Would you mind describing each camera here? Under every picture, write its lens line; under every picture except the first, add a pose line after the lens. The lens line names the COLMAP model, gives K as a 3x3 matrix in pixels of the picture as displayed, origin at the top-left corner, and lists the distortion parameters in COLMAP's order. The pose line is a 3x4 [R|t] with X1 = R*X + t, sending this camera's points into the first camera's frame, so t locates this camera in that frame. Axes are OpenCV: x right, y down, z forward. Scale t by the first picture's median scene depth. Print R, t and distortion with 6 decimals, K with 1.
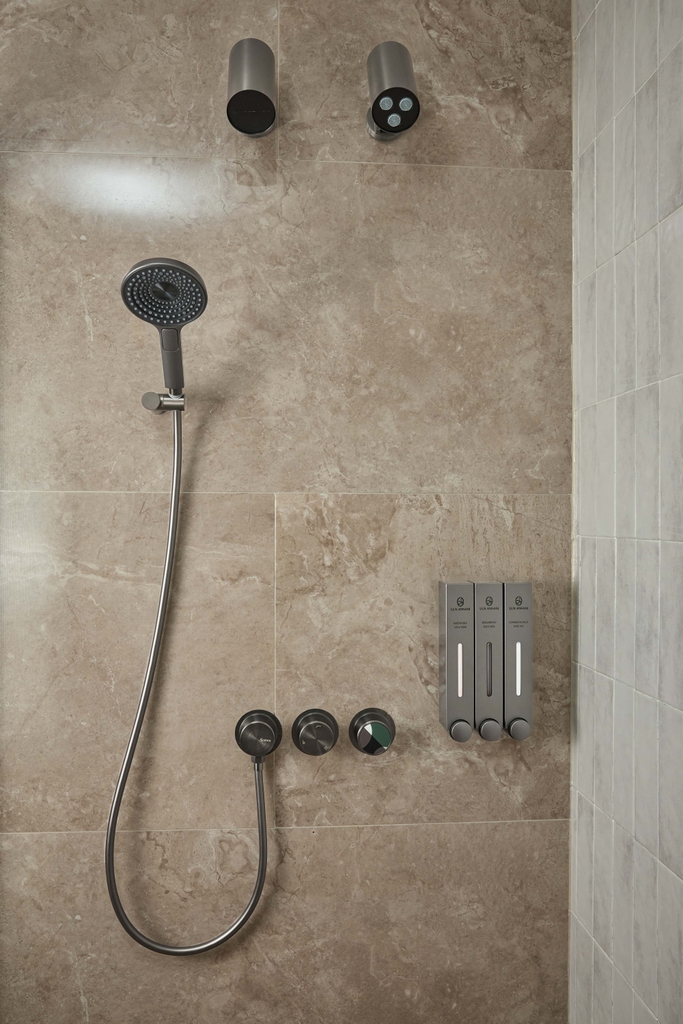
lens RADIAL K [[824.0, 0, 343.6], [0, 824.0, 517.5], [0, 0, 1]] dist [-0.067496, 0.073059]
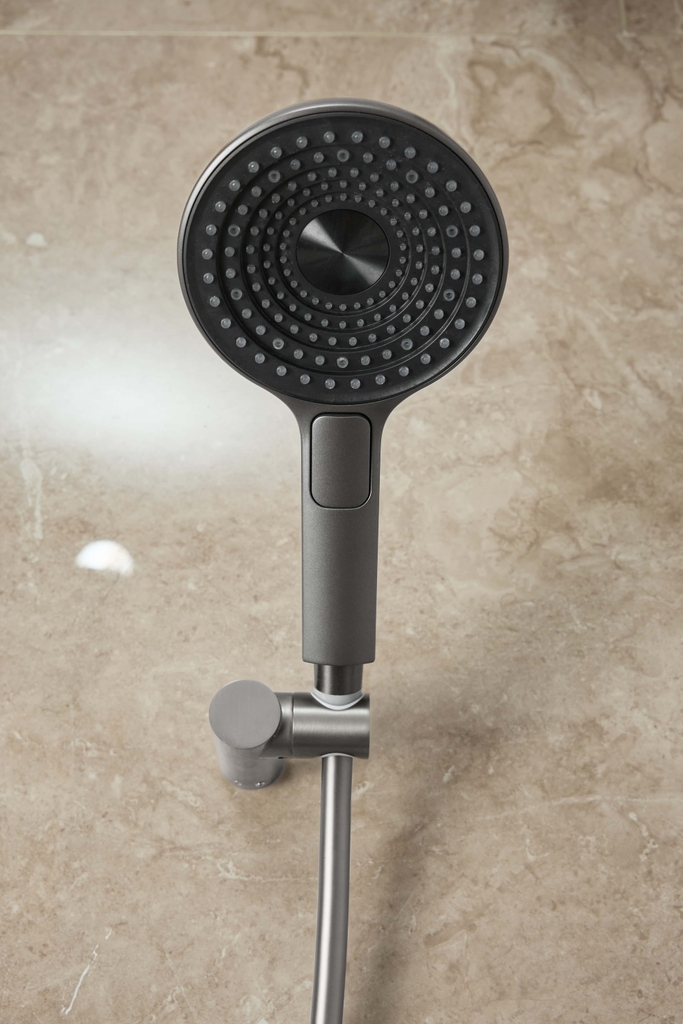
lens RADIAL K [[1505.6, 0, 338.1], [0, 1505.6, 511.3], [0, 0, 1]] dist [-0.012310, 0.000000]
pose [[0.996920, -0.027507, -0.073447, -0.157912], [-0.004904, 0.912779, -0.408424, -0.005505], [0.078275, 0.407527, 0.909832, 0.505433]]
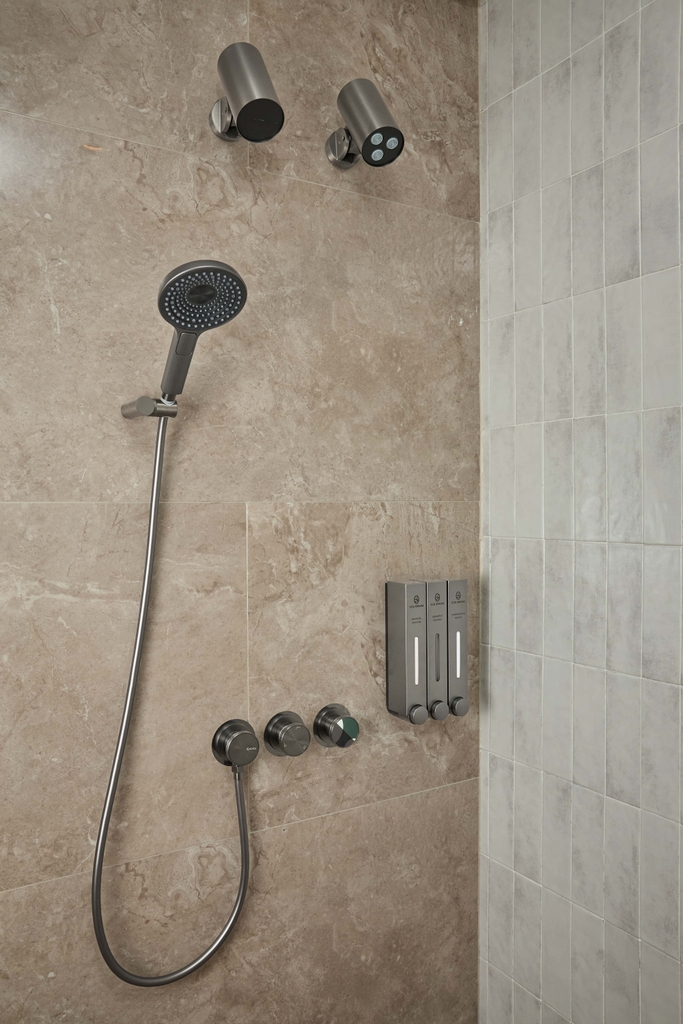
lens RADIAL K [[778.5, 0, 348.4], [0, 778.5, 516.0], [0, 0, 1]] dist [-0.083785, 0.079498]
pose [[0.891191, -0.014091, 0.453410, -0.402054], [0.006157, 0.999801, 0.018969, -0.030070], [-0.453587, -0.014113, 0.891100, 0.102182]]
